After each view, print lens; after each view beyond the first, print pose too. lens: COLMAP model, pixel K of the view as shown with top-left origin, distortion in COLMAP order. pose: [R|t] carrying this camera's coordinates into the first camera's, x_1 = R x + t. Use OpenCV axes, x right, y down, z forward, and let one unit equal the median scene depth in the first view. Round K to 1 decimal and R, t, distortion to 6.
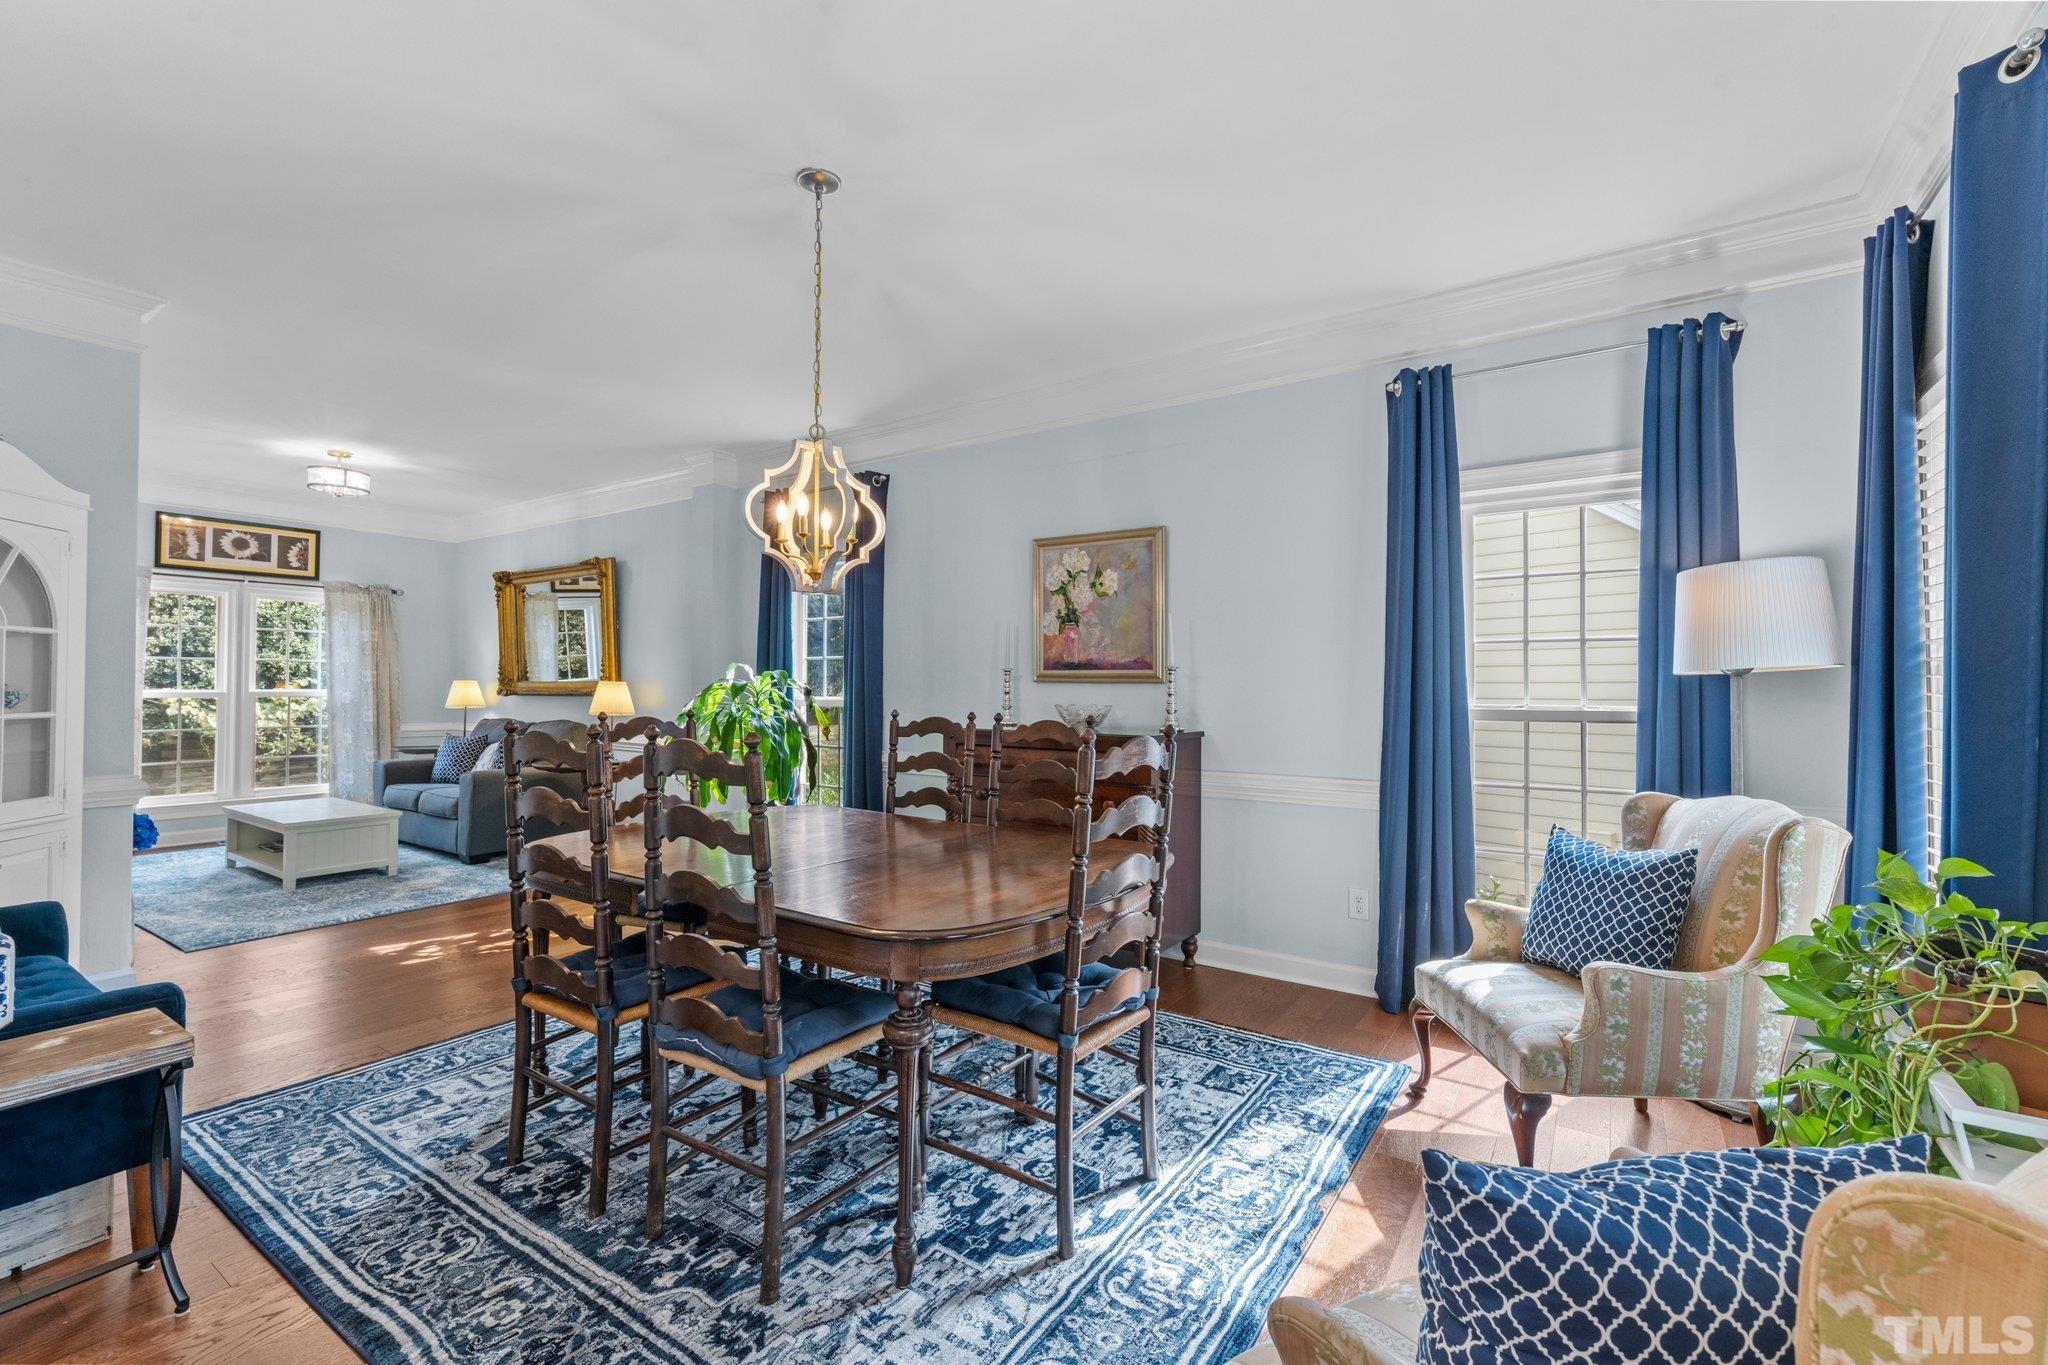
lens RADIAL K [[888.6, 0, 1021.2], [0, 888.6, 675.5], [0, 0, 1]] dist [0.004314, 0.000837]
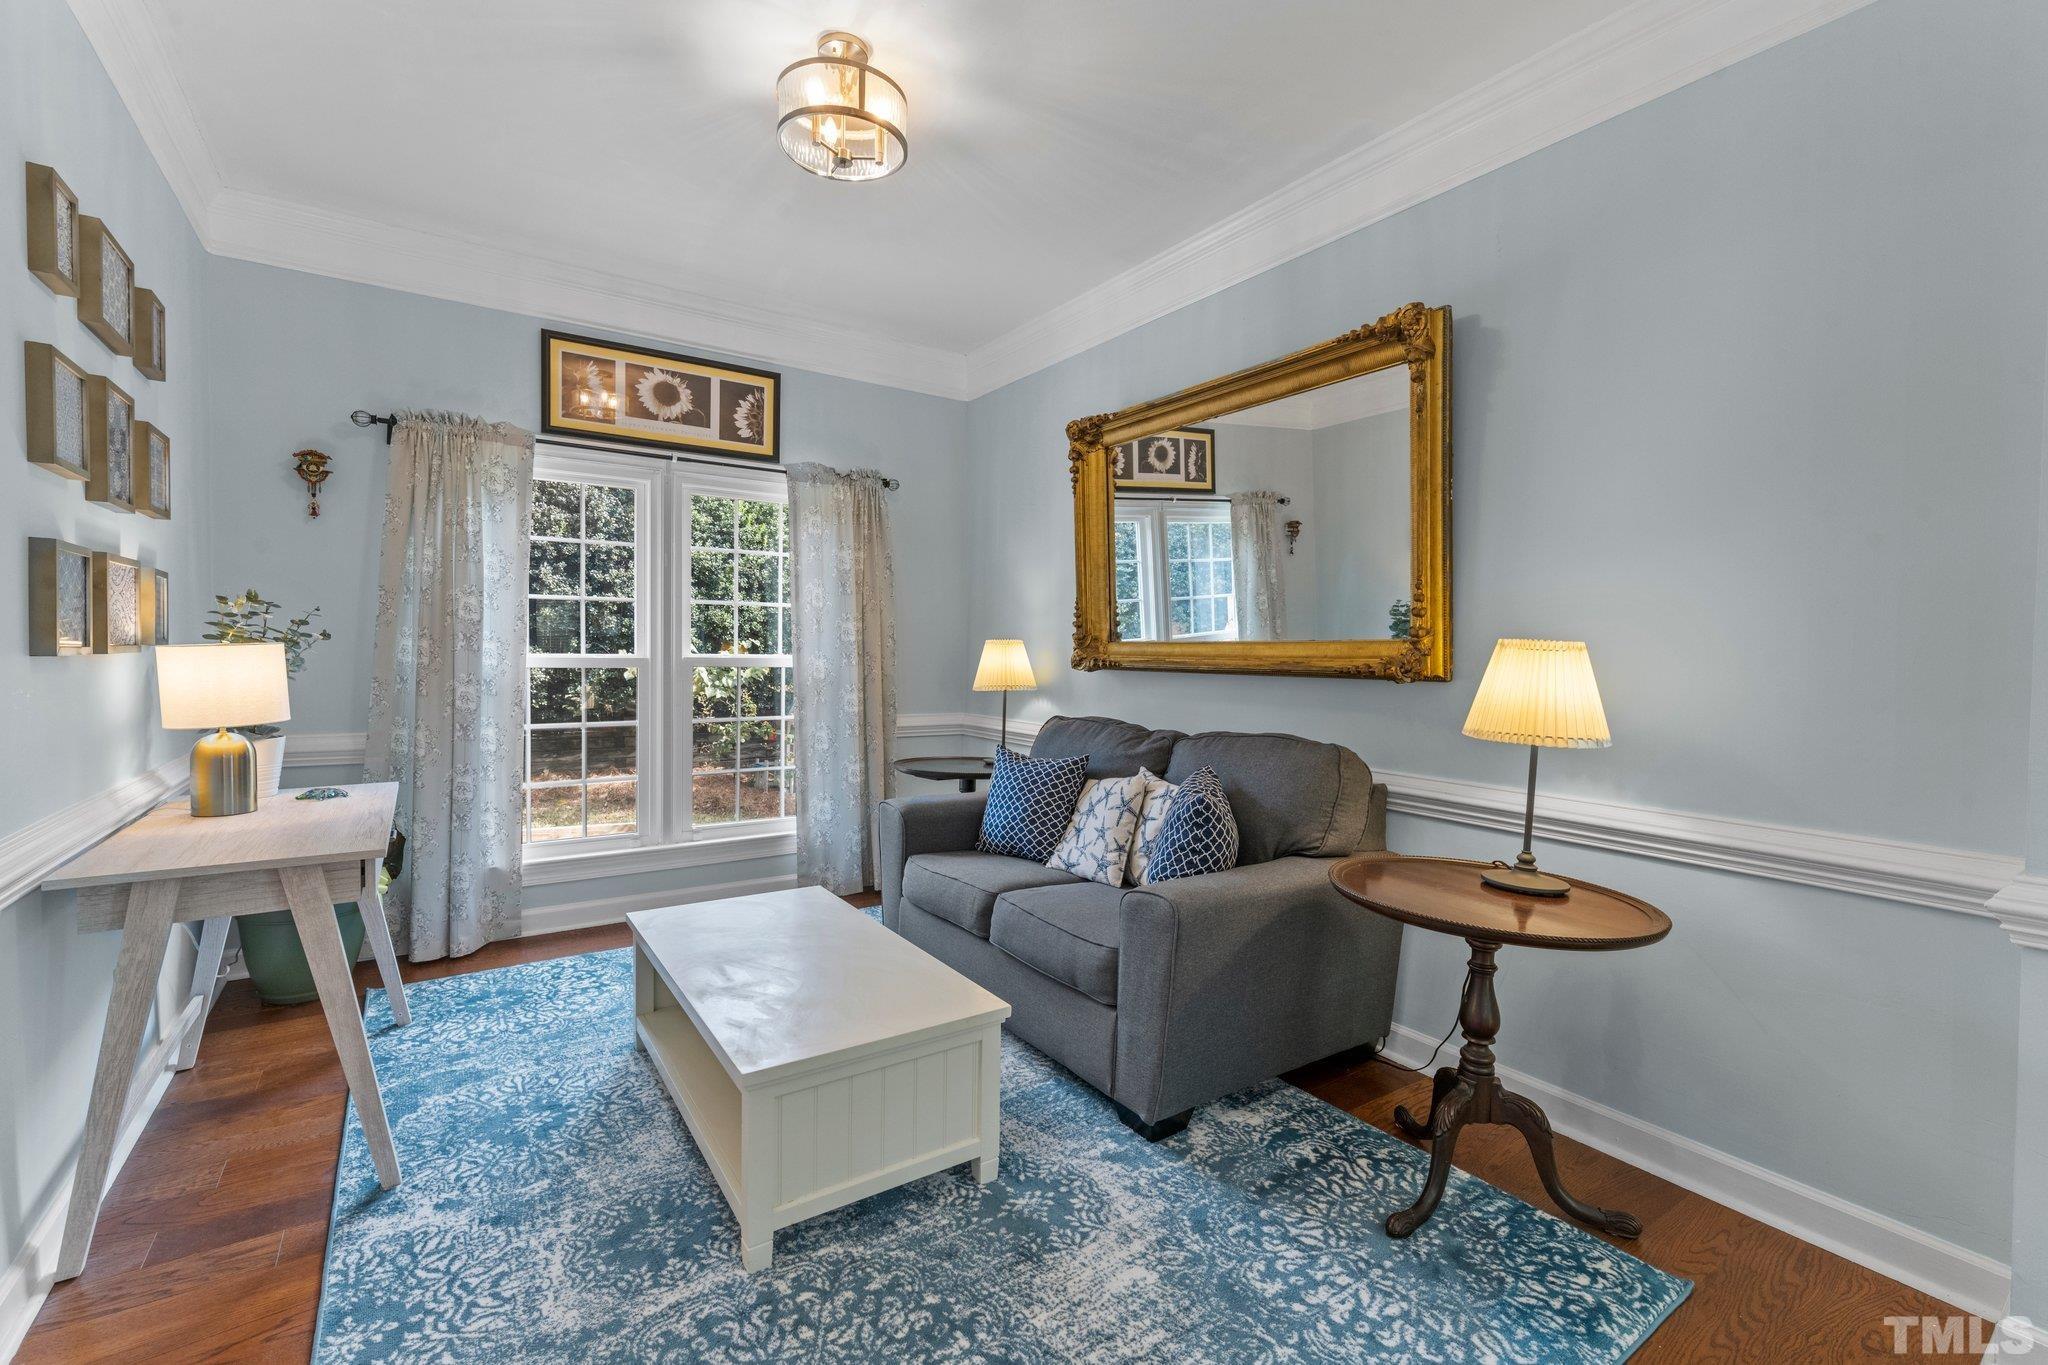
lens RADIAL K [[888.6, 0, 1030.6], [0, 888.6, 680.7], [0, 0, 1]] dist [0.004314, 0.000837]
pose [[0.934830, 0.019087, -0.354582, -0.438562], [-0.003992, 0.999056, 0.043255, 0.007494], [0.355073, -0.039021, 0.934024, 0.527120]]
